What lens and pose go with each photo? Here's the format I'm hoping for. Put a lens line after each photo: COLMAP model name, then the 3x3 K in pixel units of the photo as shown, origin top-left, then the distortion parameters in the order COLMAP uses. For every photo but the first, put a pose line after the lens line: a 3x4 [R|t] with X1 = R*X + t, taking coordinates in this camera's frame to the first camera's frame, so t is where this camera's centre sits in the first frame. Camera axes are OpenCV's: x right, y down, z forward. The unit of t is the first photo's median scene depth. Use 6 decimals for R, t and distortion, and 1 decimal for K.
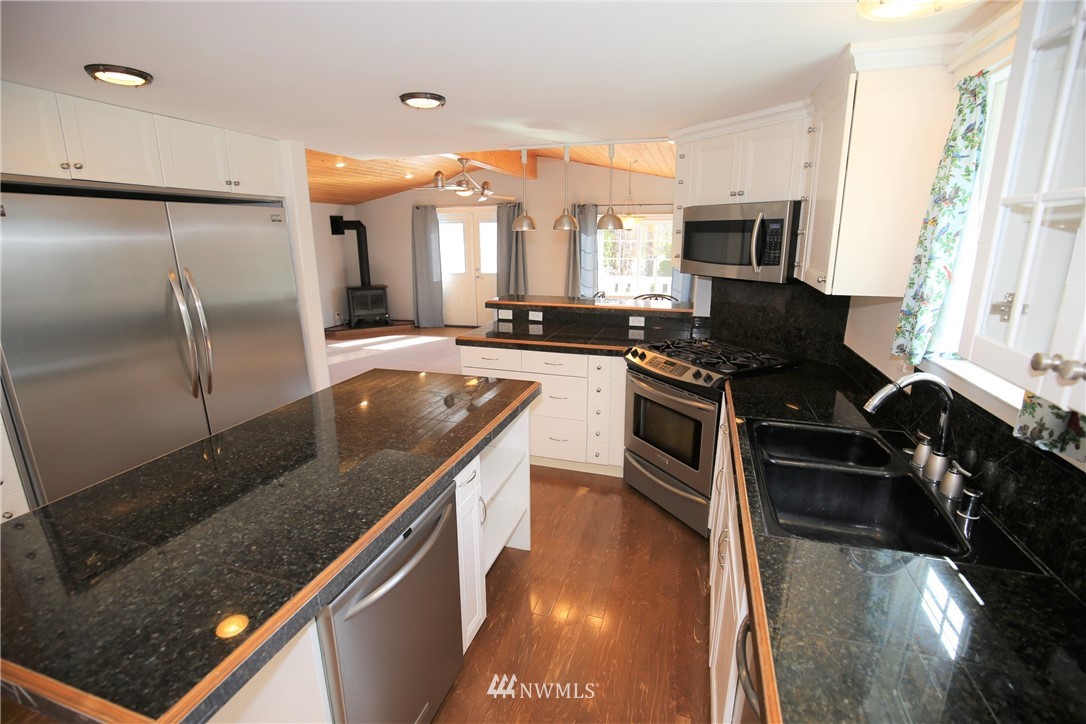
lens RADIAL K [[499.6, 0, 543.0], [0, 499.6, 362.0], [0, 0, 1]] dist [-0.024715, -0.000211]
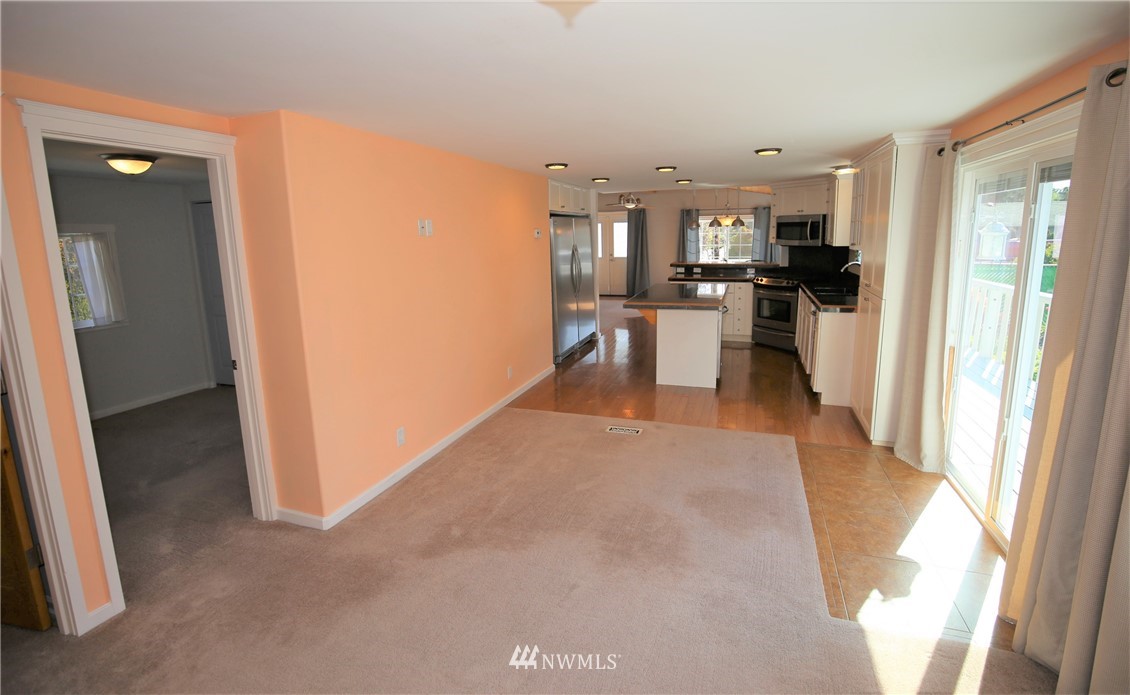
lens RADIAL K [[511.0, 0, 570.0], [0, 511.0, 314.7], [0, 0, 1]] dist [-0.001211, -0.000036]
pose [[0.999346, -0.013318, -0.033626, -0.265554], [0.010300, 0.996035, -0.088369, 0.151711], [0.034669, 0.087965, 0.995520, -0.599436]]
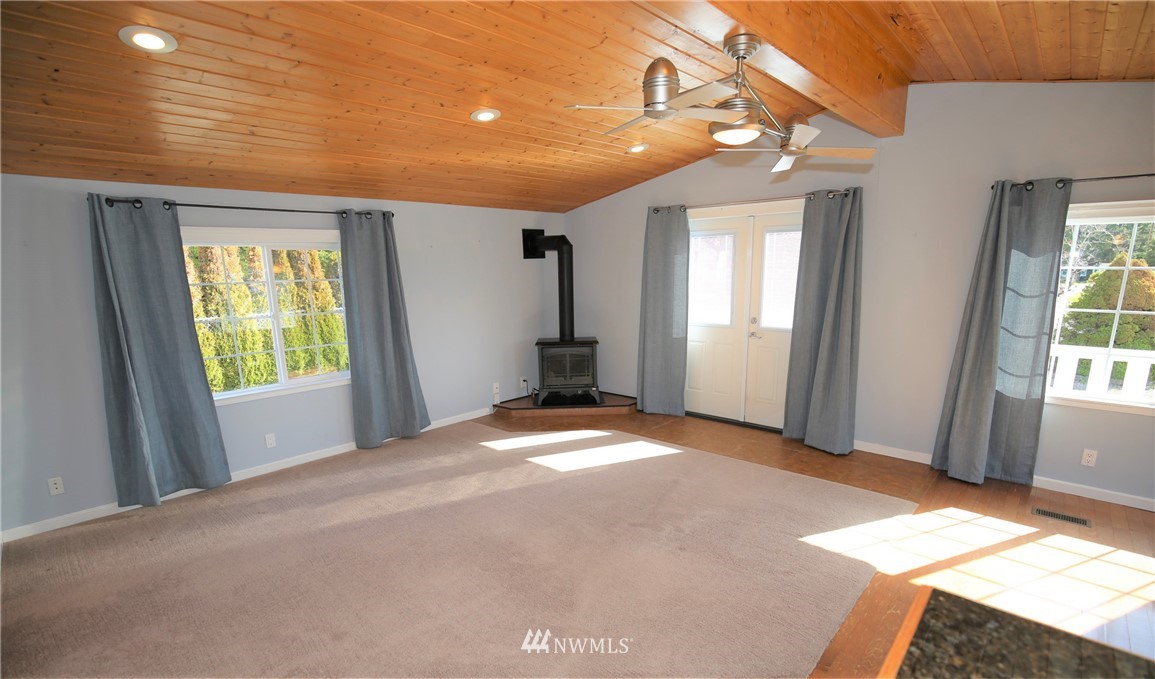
lens RADIAL K [[533.4, 0, 579.1], [0, 533.4, 386.1], [0, 0, 1]] dist [-0.028701, -0.000305]
pose [[0.903545, 0.086840, -0.419600, -0.071064], [-0.094980, 0.995478, 0.001498, -0.126887], [0.417833, 0.038501, 0.907708, 0.523665]]
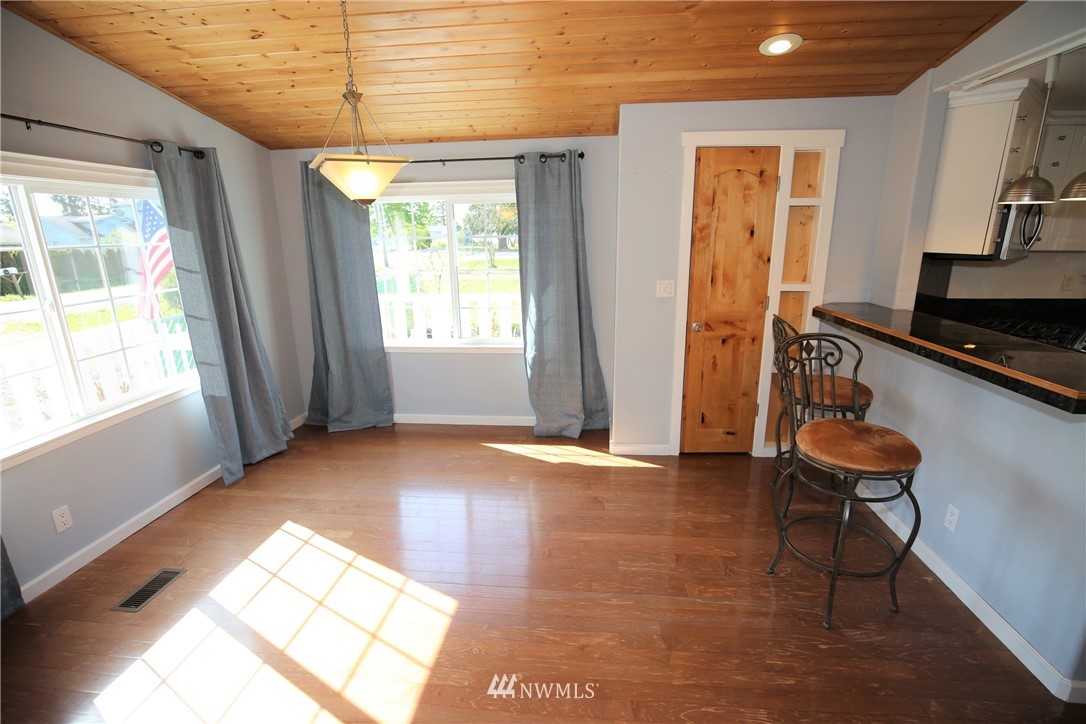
lens RADIAL K [[499.6, 0, 543.0], [0, 499.6, 362.0], [0, 0, 1]] dist [-0.024715, -0.000211]
pose [[-0.194416, -0.247167, 0.949269, -0.188843], [0.256176, 0.921355, 0.292366, -0.219516], [-0.946877, 0.300021, -0.115808, 0.897453]]
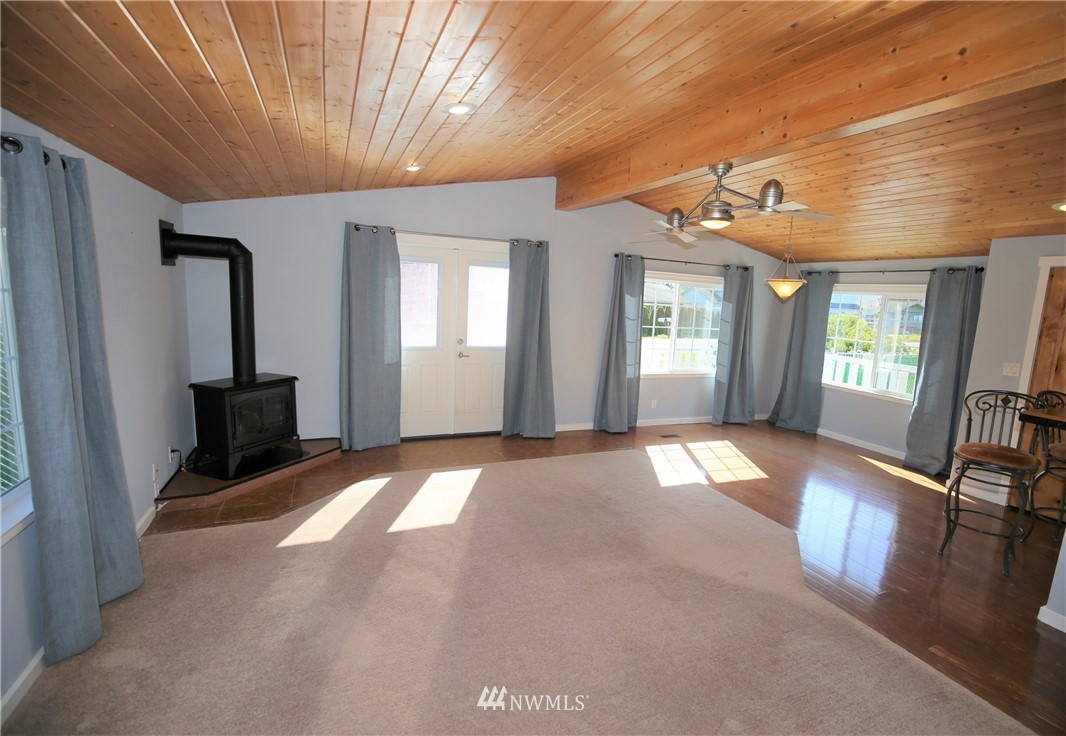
lens RADIAL K [[509.0, 0, 556.6], [0, 509.0, 369.7], [0, 0, 1]] dist [-0.021469, 0.000305]
pose [[0.749029, -0.051585, 0.660527, -0.590965], [0.106227, 0.993417, -0.042878, -0.146605], [-0.653966, 0.102283, 0.749577, 0.607342]]
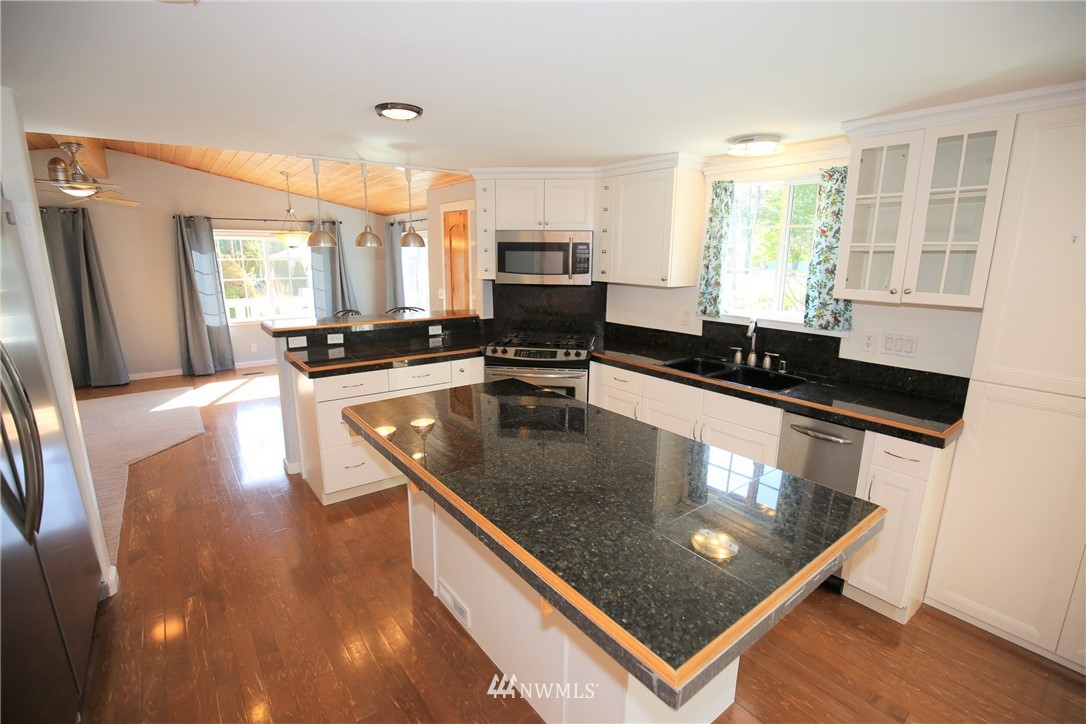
lens RADIAL K [[499.6, 0, 543.0], [0, 499.6, 362.0], [0, 0, 1]] dist [-0.024715, -0.000211]
pose [[0.582146, -0.166180, 0.795921, -0.312846], [0.193714, 0.979050, 0.062731, -0.019287], [-0.789671, 0.117662, 0.602142, 0.083264]]
